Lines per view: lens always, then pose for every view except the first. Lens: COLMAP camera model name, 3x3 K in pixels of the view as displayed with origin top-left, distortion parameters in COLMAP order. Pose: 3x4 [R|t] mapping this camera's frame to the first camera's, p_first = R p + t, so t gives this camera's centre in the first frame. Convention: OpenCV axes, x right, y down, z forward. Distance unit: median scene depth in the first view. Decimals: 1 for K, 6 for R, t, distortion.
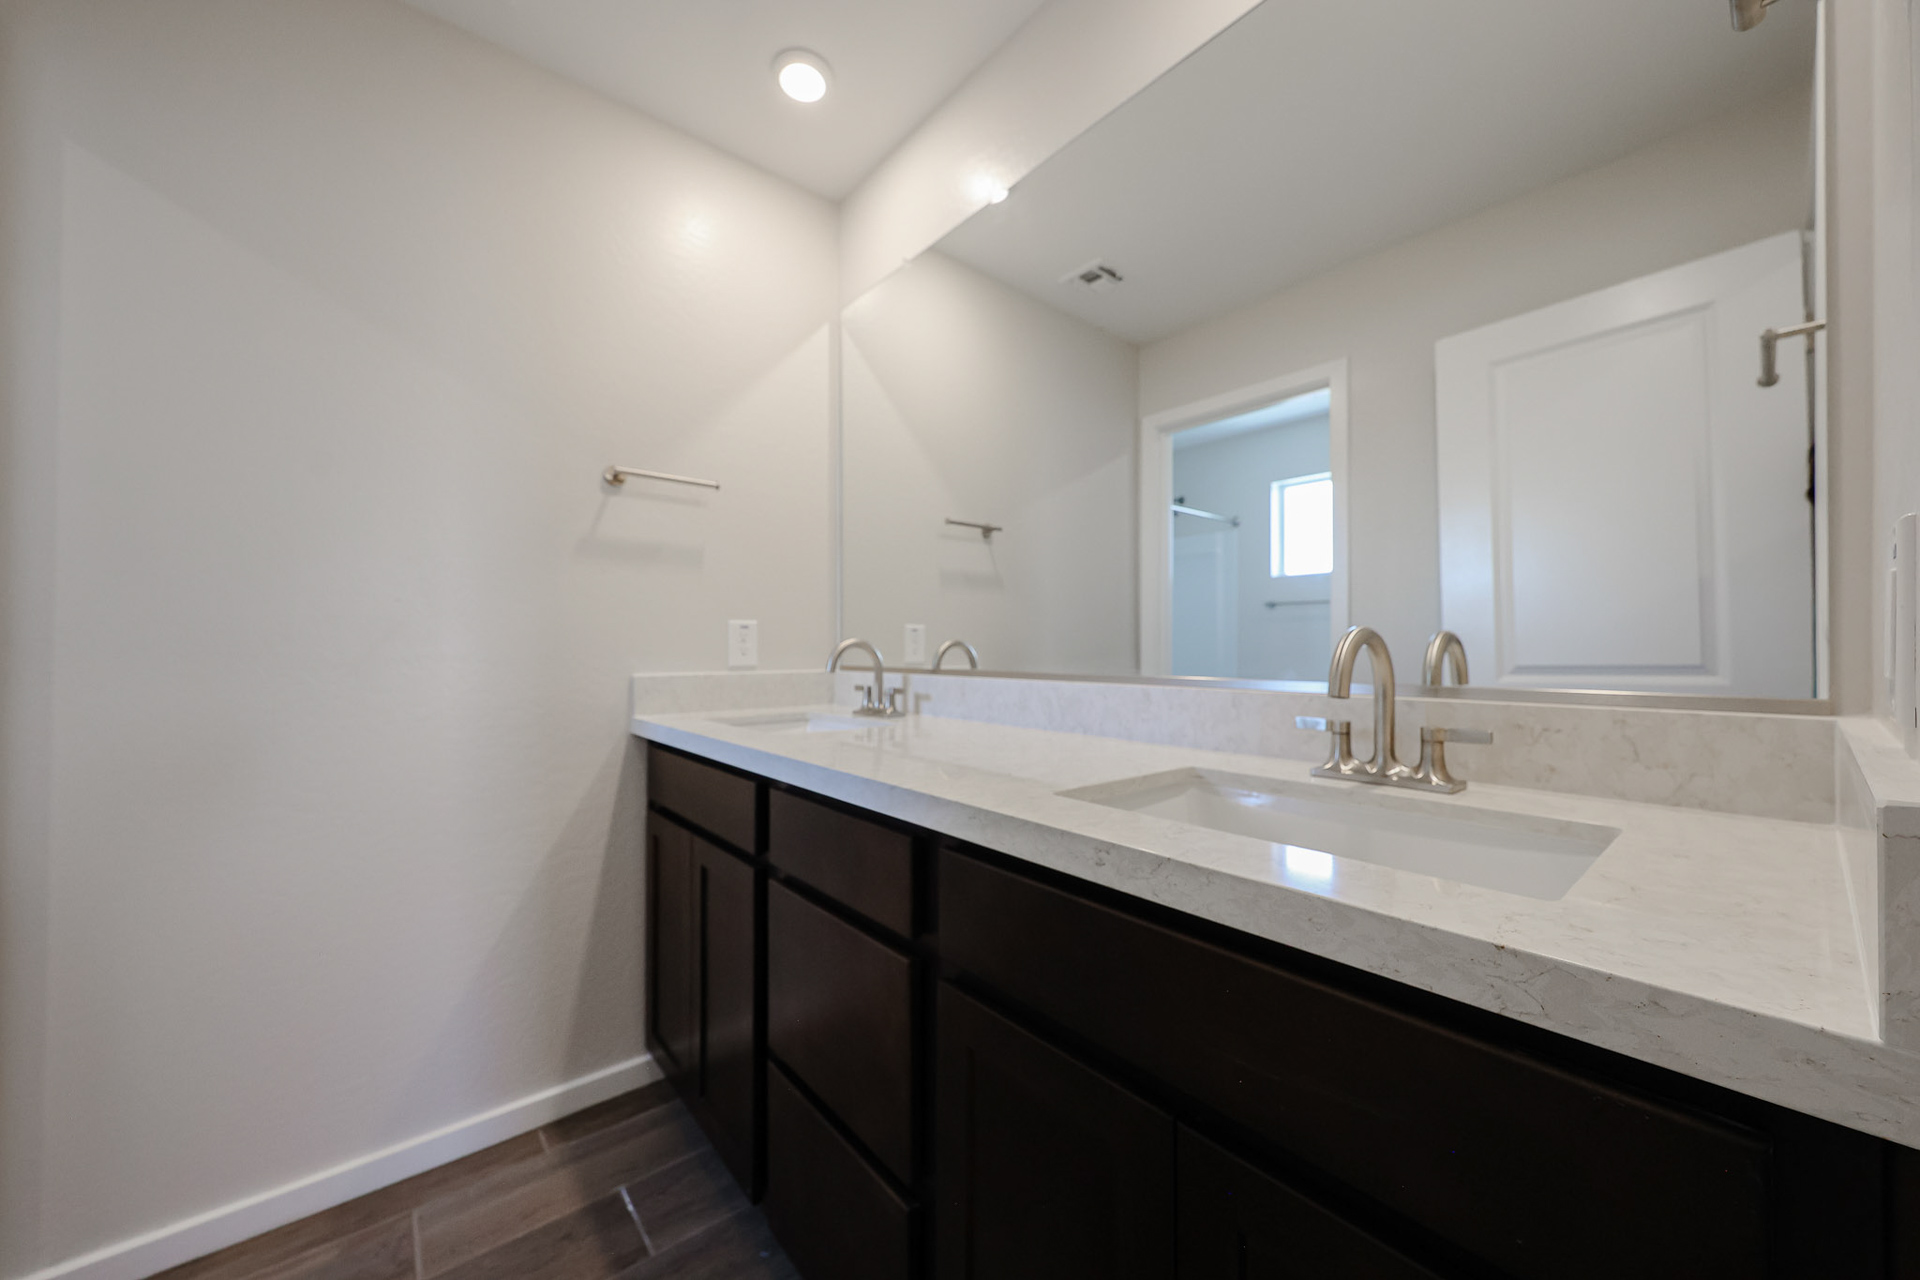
lens RADIAL K [[695.9, 0, 958.3], [0, 695.9, 640.9], [0, 0, 1]] dist [0.000945, -0.000227]
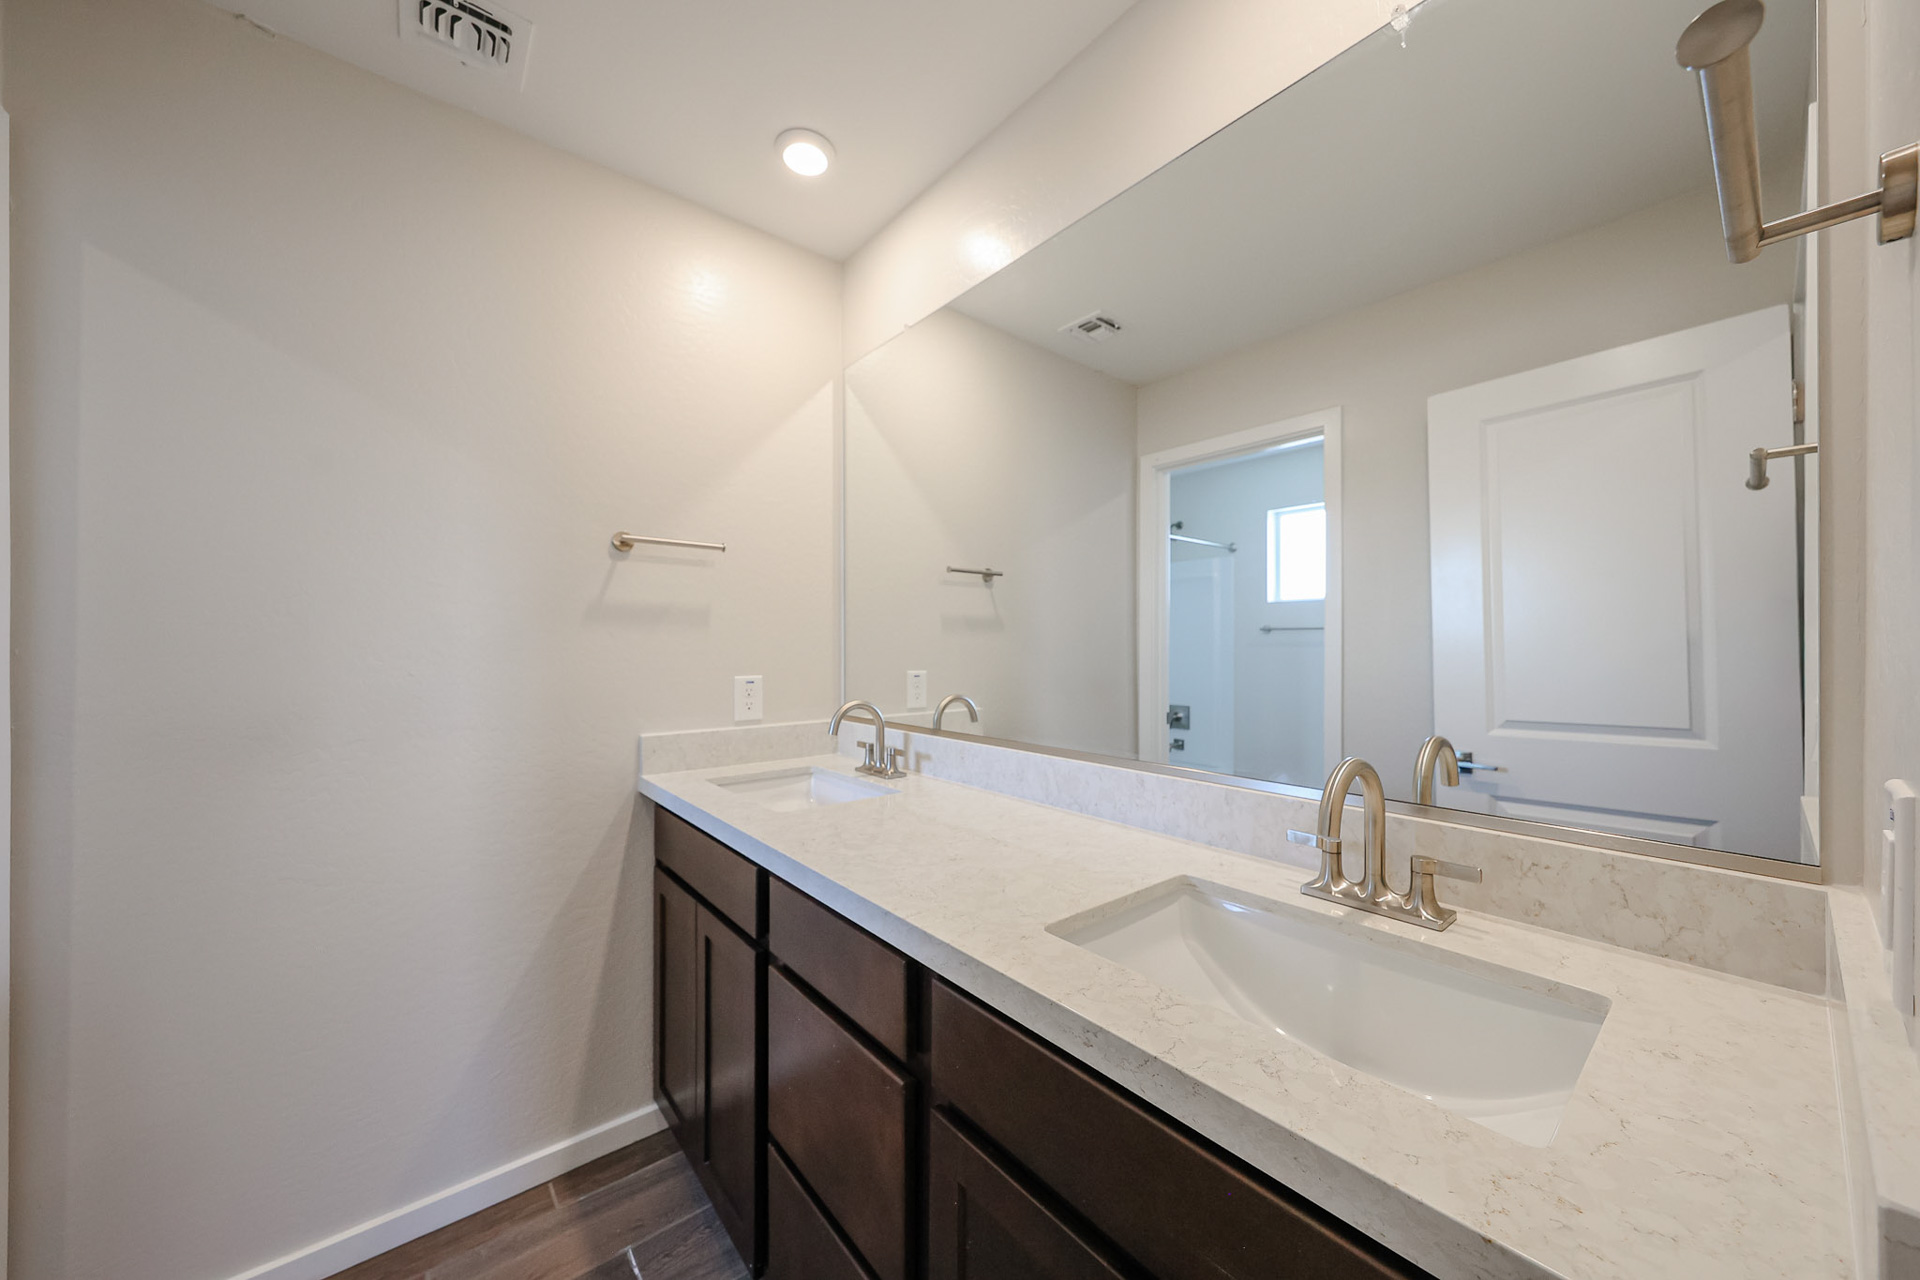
lens RADIAL K [[674.2, 0, 960.0], [0, 674.2, 640.0], [0, 0, 1]] dist [-0.000919, 0.000198]
pose [[0.999981, 0.000425, -0.006123, 0.009879], [-0.000406, 0.999995, 0.003144, -0.104804], [0.006124, -0.003142, 0.999976, 0.011830]]
